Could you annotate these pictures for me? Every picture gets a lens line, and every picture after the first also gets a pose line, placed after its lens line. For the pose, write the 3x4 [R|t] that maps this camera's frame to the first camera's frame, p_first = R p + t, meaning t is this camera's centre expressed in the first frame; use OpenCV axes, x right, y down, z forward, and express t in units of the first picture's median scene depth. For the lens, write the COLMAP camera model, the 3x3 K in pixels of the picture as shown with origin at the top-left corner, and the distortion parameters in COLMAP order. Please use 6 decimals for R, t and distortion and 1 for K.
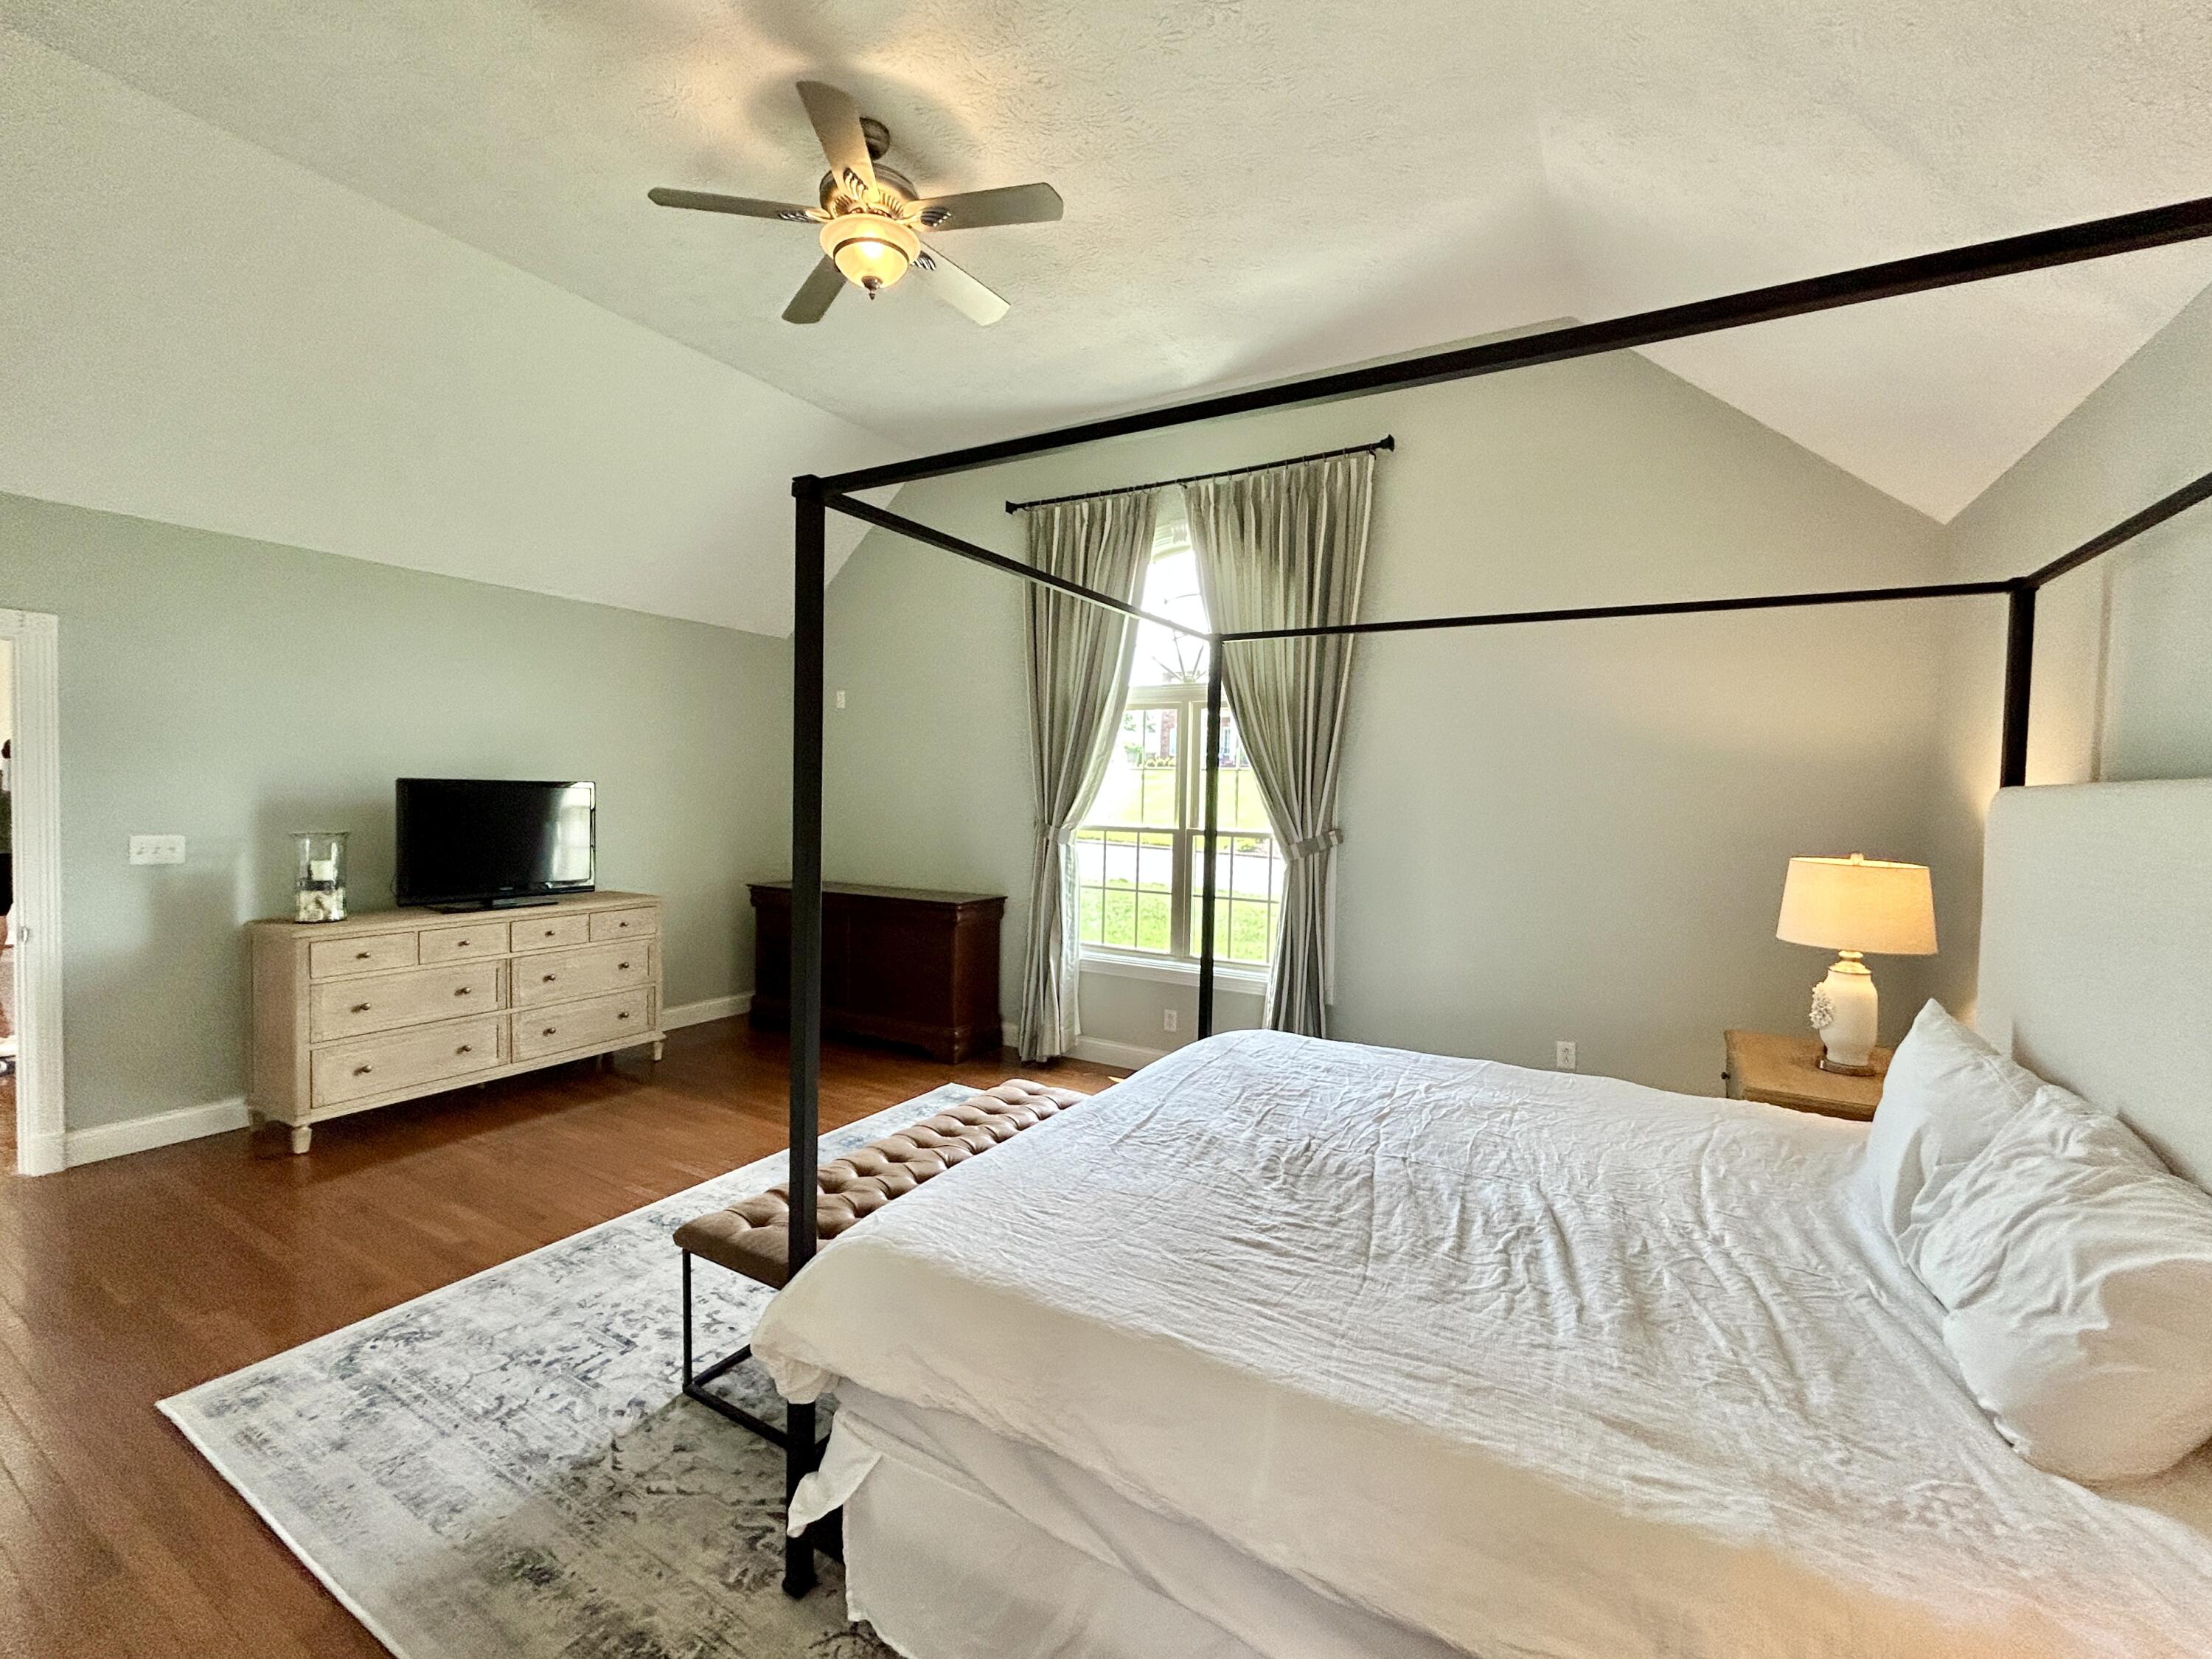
lens RADIAL K [[938.4, 0, 1067.7], [0, 938.4, 823.1], [0, 0, 1]] dist [0.010944, 0.000061]
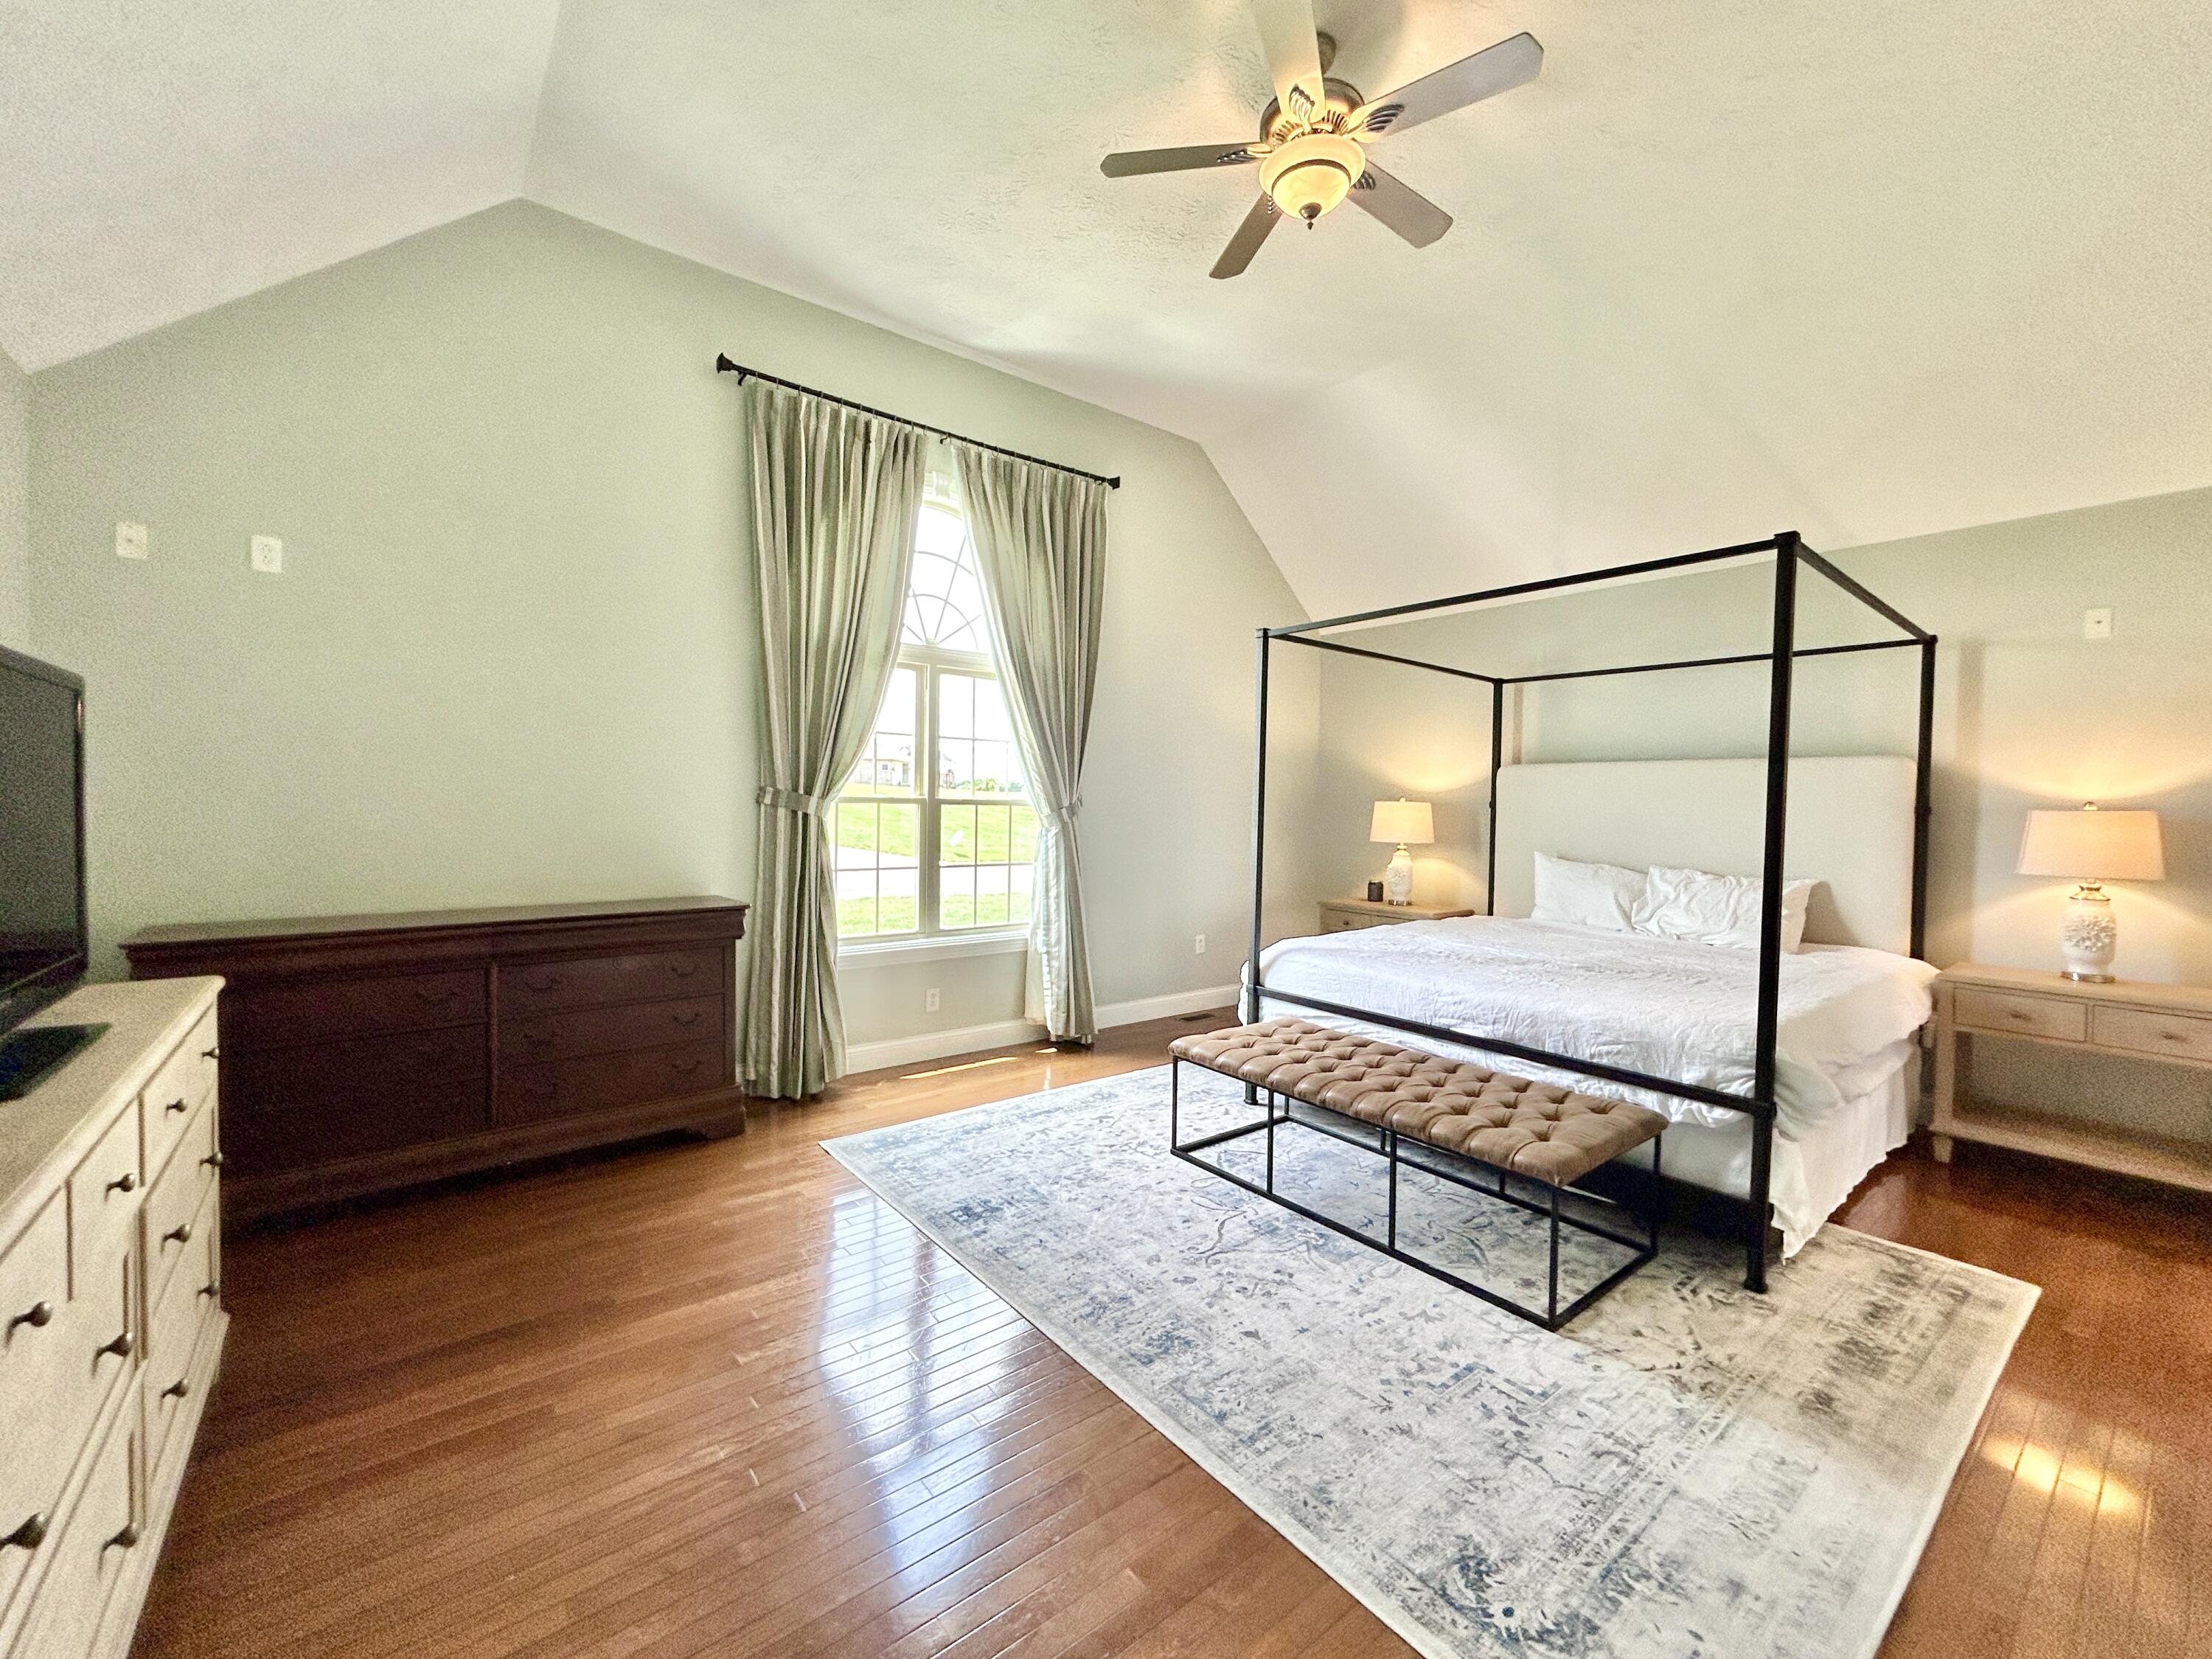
lens RADIAL K [[895.8, 0, 1105.0], [0, 895.8, 826.3], [0, 0, 1]] dist [-0.000501, 0.001652]
pose [[0.340564, -0.037264, 0.939483, -0.940020], [0.025240, 0.999217, 0.030484, 0.016259], [-0.939883, 0.013331, 0.341237, 0.726772]]
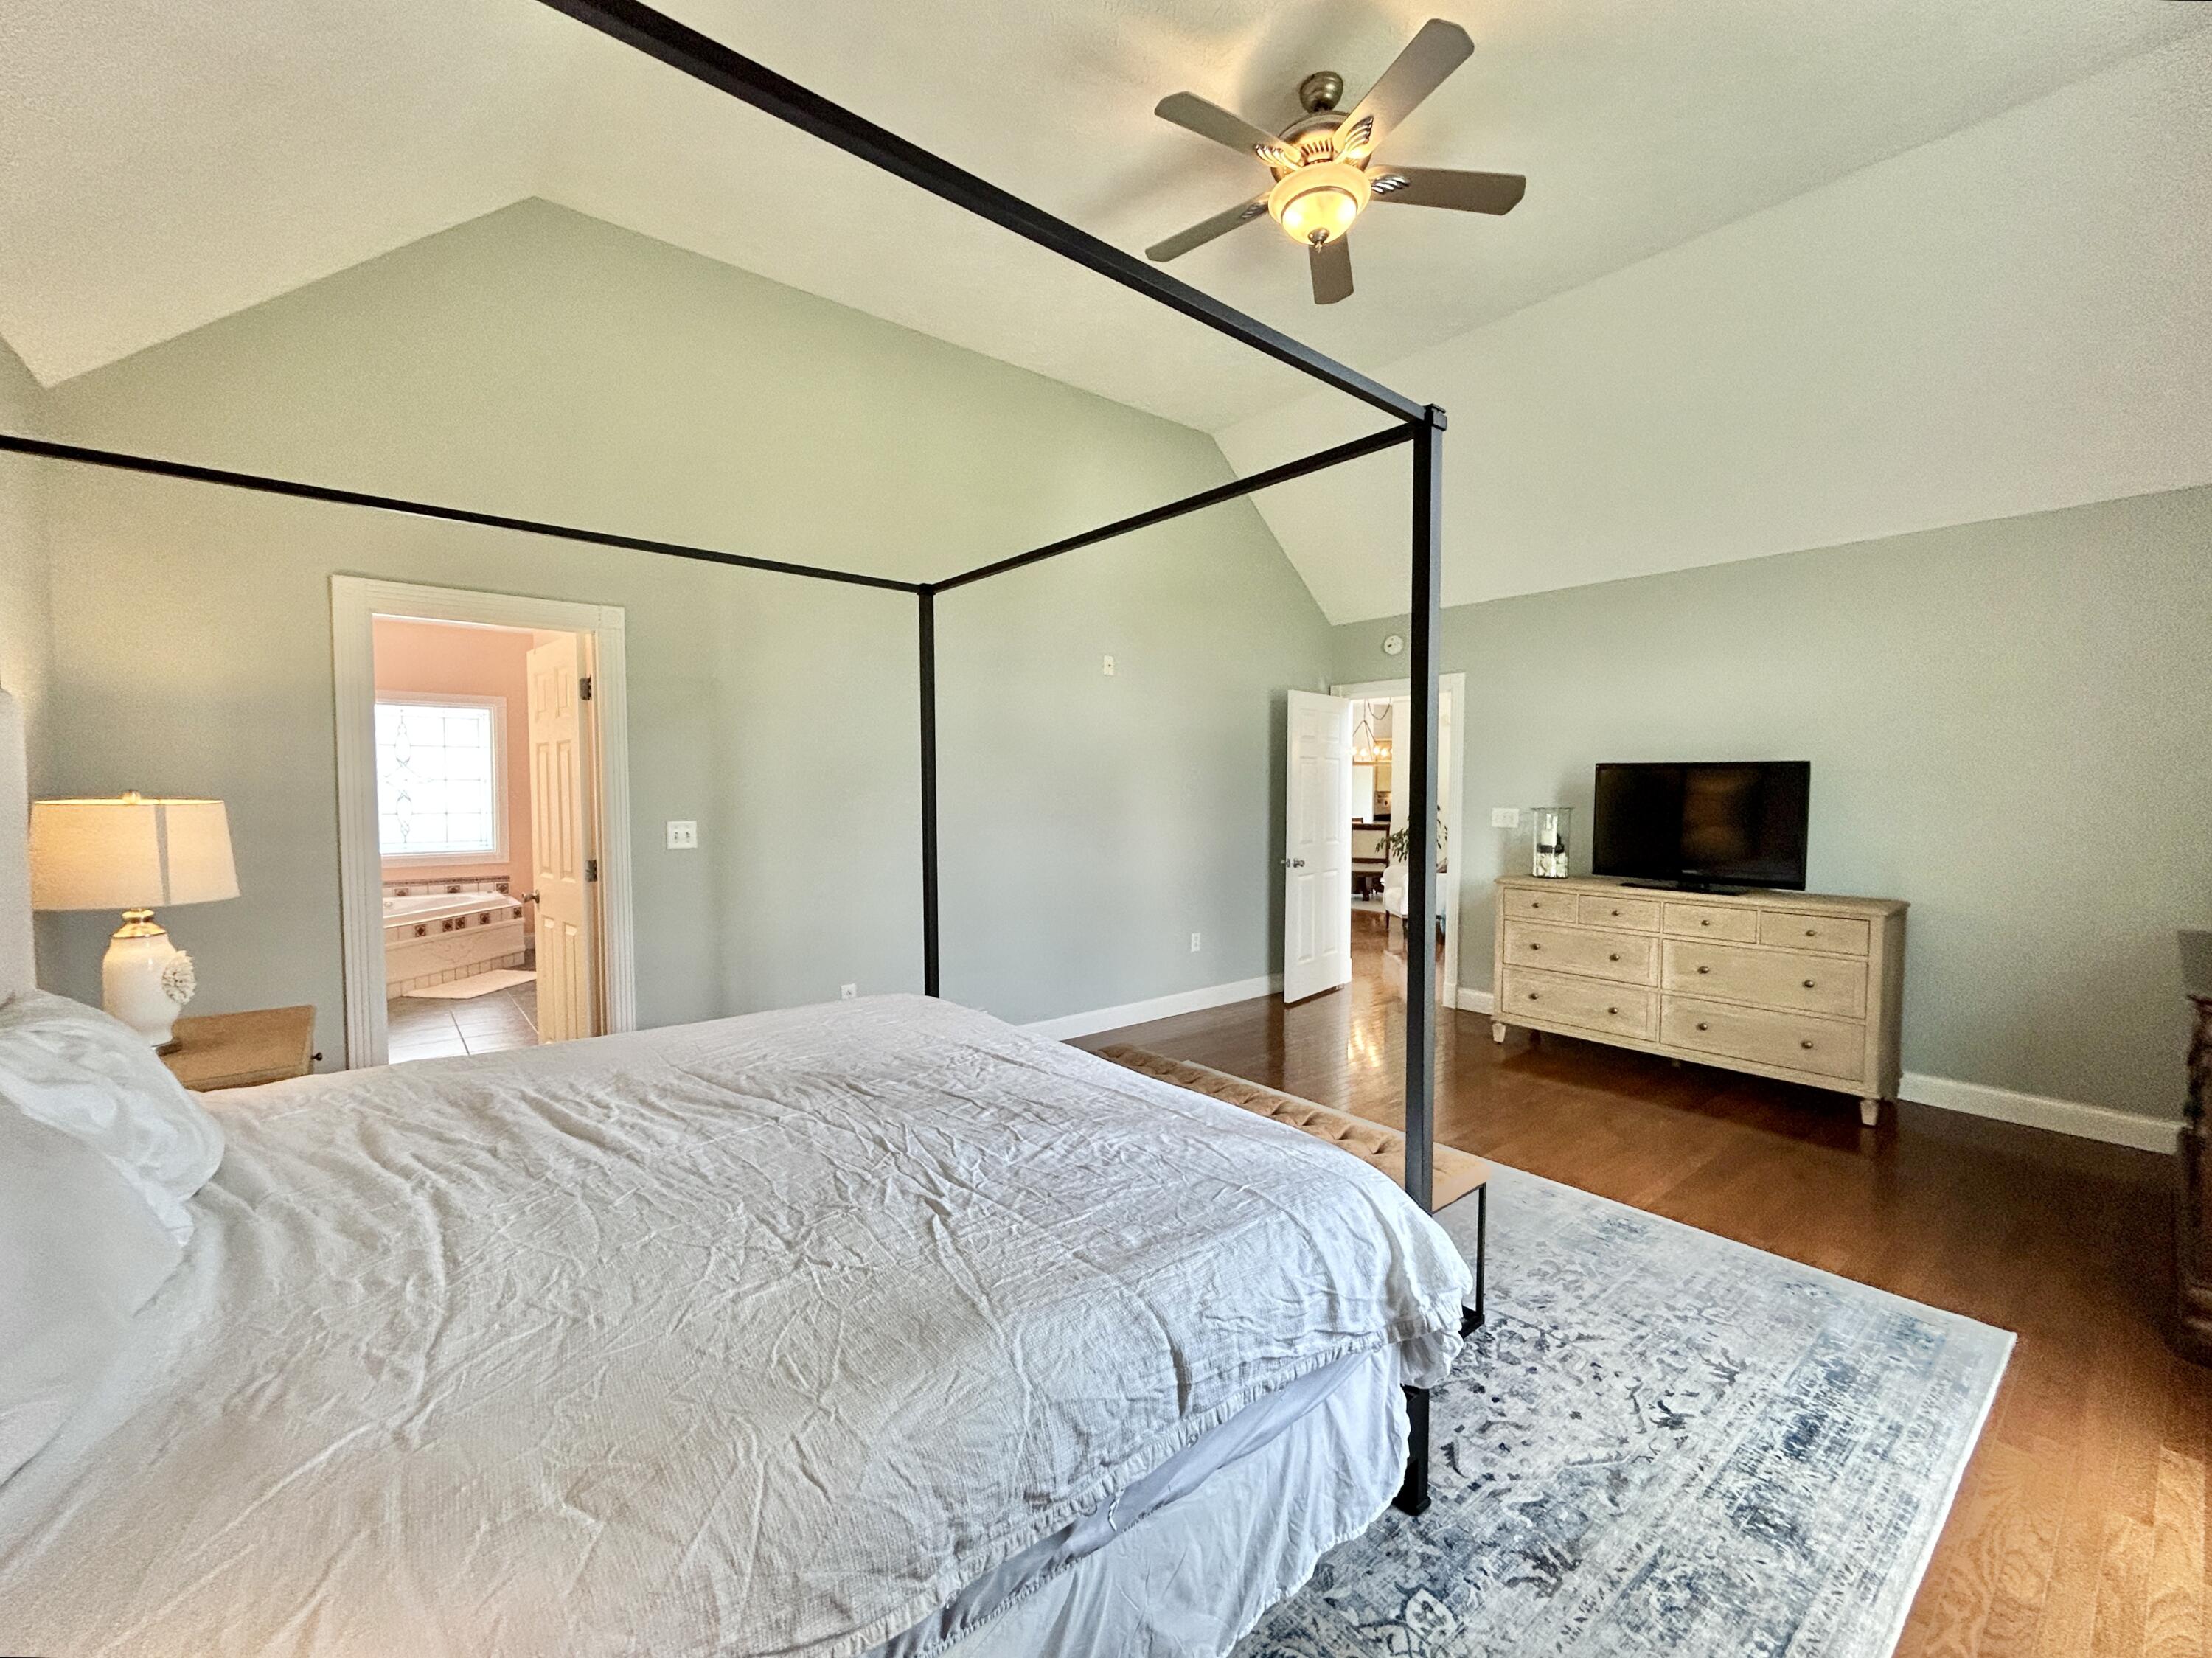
lens RADIAL K [[895.8, 0, 1097.7], [0, 895.8, 833.3], [0, 0, 1]] dist [-0.000501, 0.001652]
pose [[-0.319468, 0.027624, -0.947194, 0.586816], [-0.042482, 0.998152, 0.043439, 0.018499], [0.946644, 0.054116, -0.317705, 0.854323]]
